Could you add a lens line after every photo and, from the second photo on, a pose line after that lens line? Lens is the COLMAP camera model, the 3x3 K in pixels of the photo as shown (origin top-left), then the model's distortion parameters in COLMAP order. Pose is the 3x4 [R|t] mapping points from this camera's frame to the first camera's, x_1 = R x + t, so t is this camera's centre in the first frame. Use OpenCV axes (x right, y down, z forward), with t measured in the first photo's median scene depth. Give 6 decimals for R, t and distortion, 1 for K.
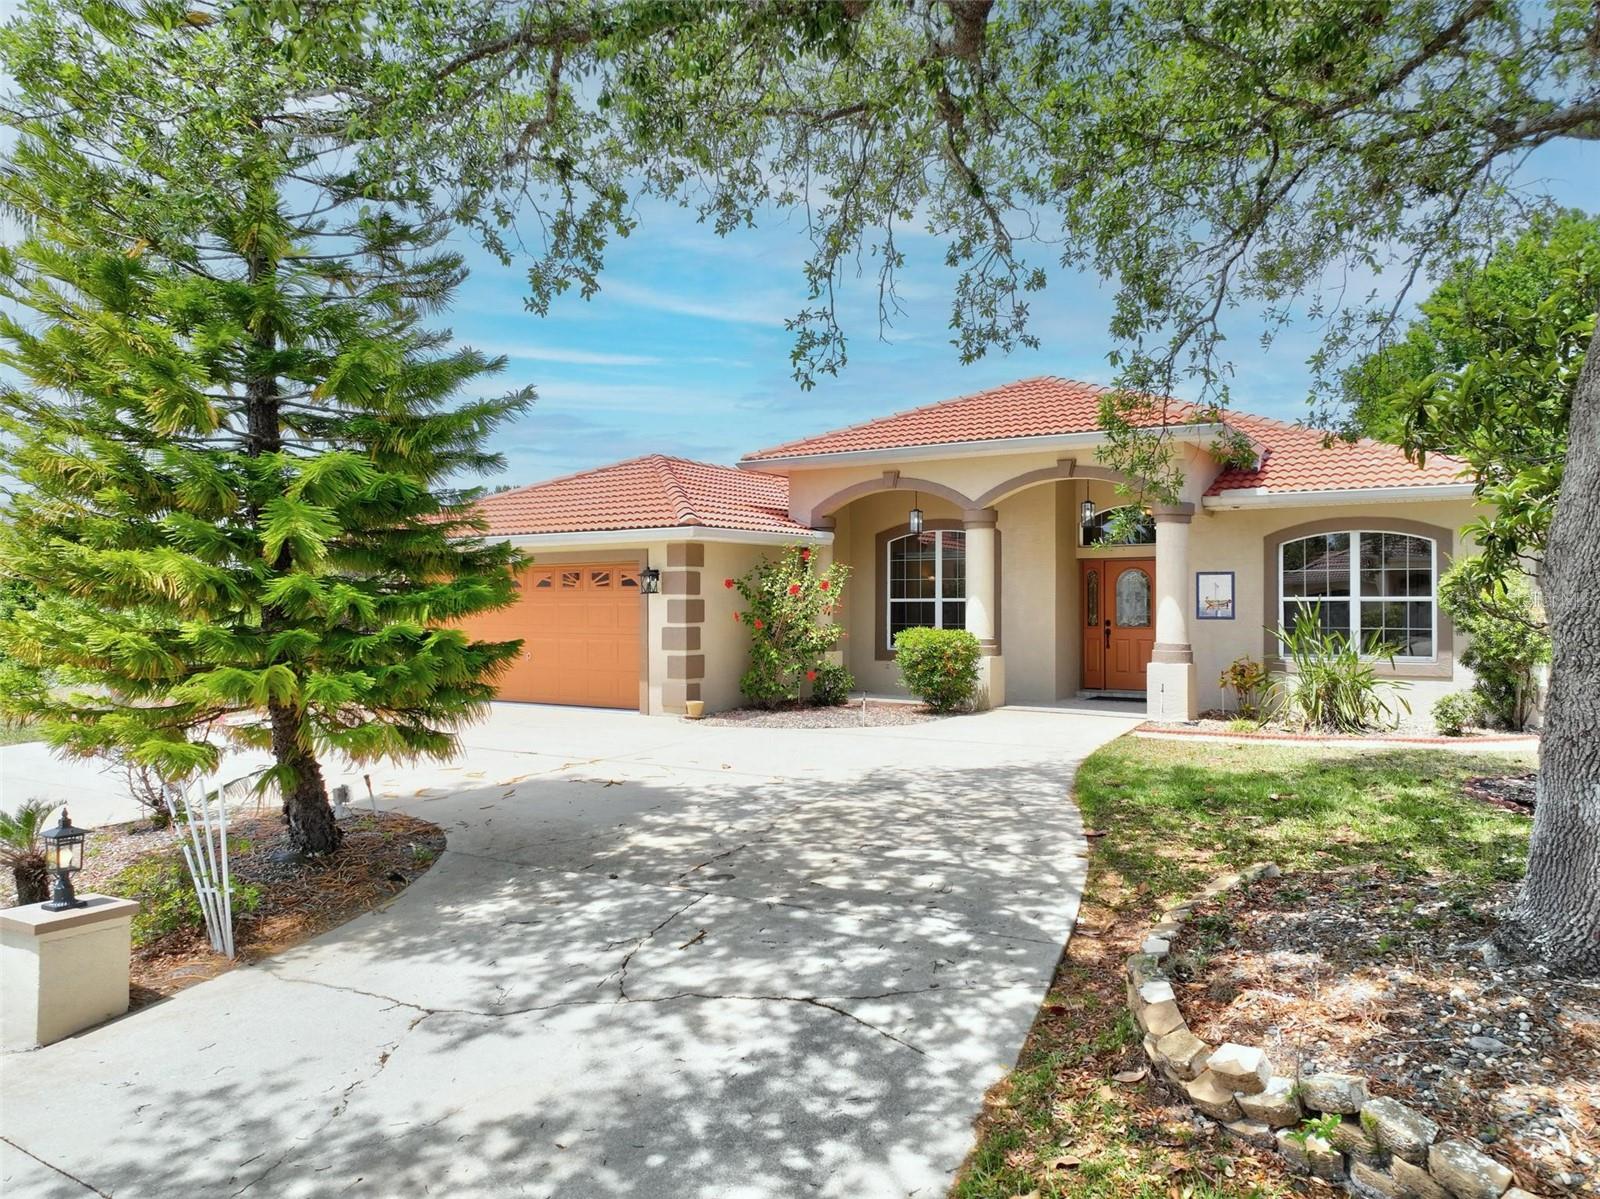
lens RADIAL K [[1131.4, 0, 800.0], [0, 1131.4, 599.5], [0, 0, 1]] dist [-0.008572, 0.027788]
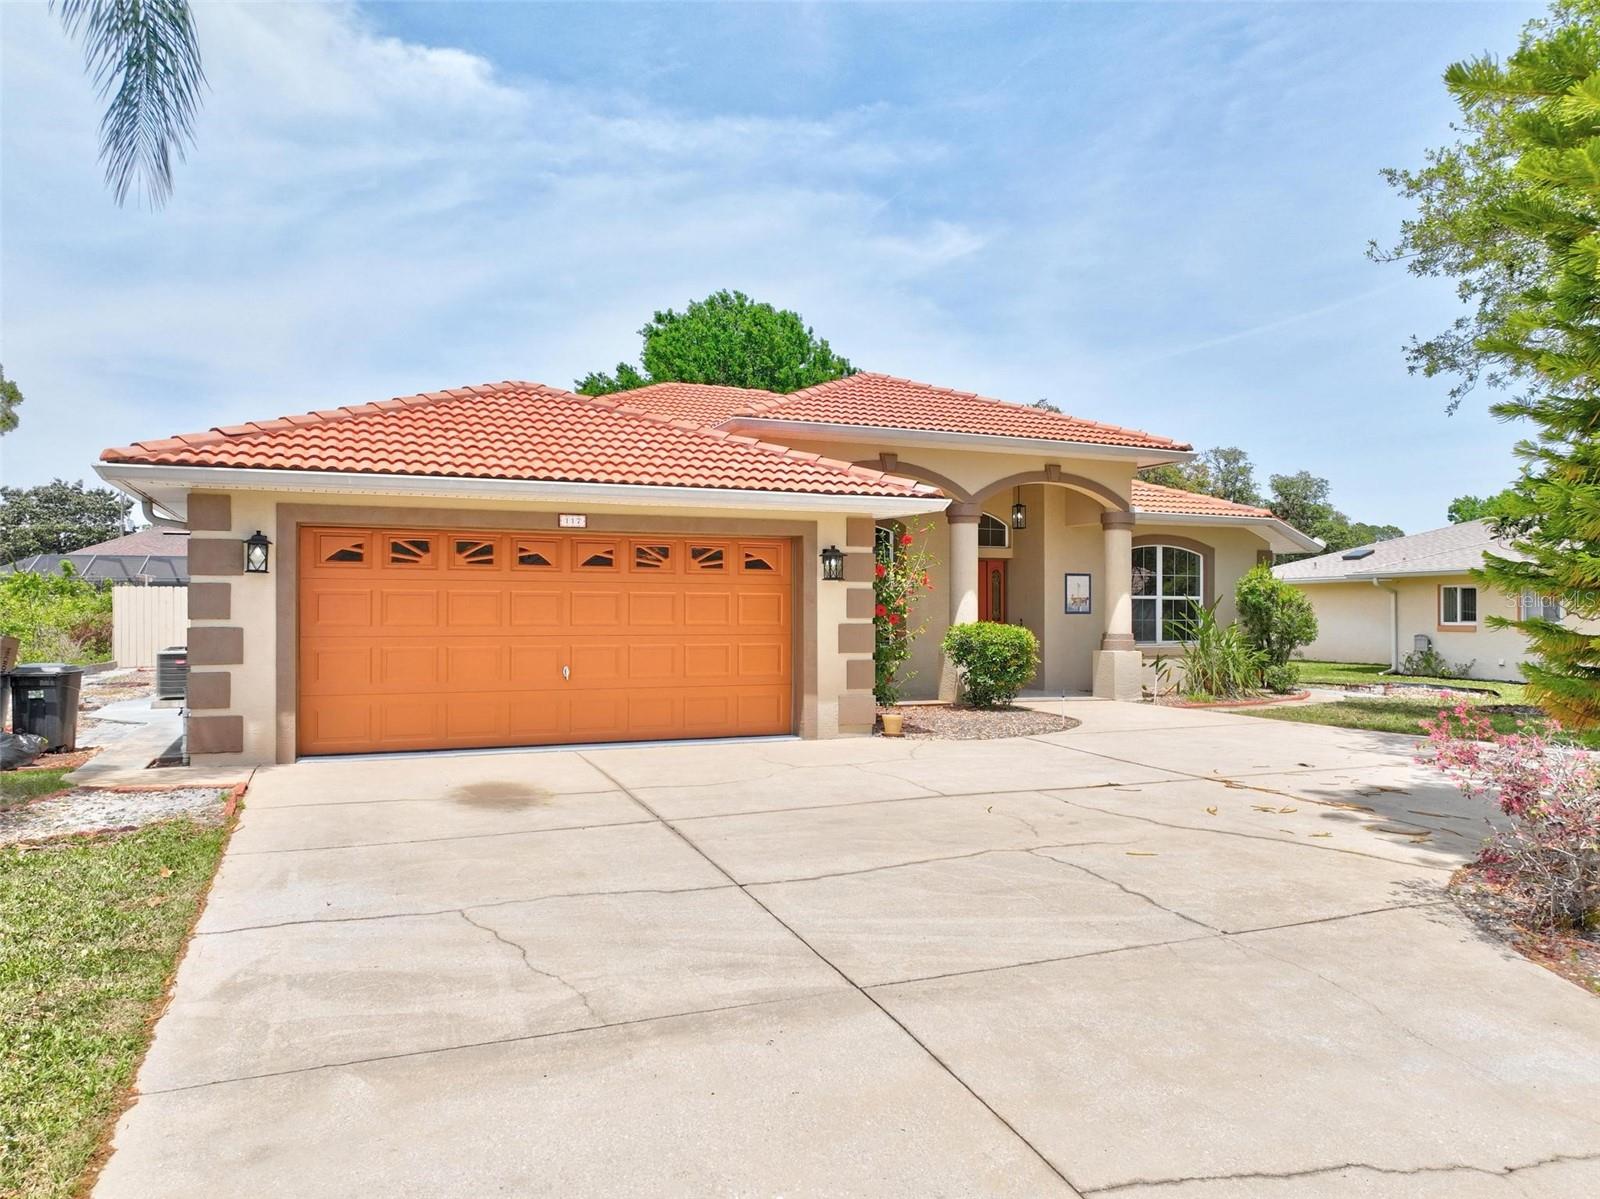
lens RADIAL K [[1131.4, 0, 800.0], [0, 1131.4, 599.5], [0, 0, 1]] dist [-0.008572, 0.027788]
pose [[0.553452, 0.009662, 0.832825, -0.783627], [-0.016425, 0.999865, -0.000684, 0.008490], [-0.832719, -0.013300, 0.553536, 0.588080]]
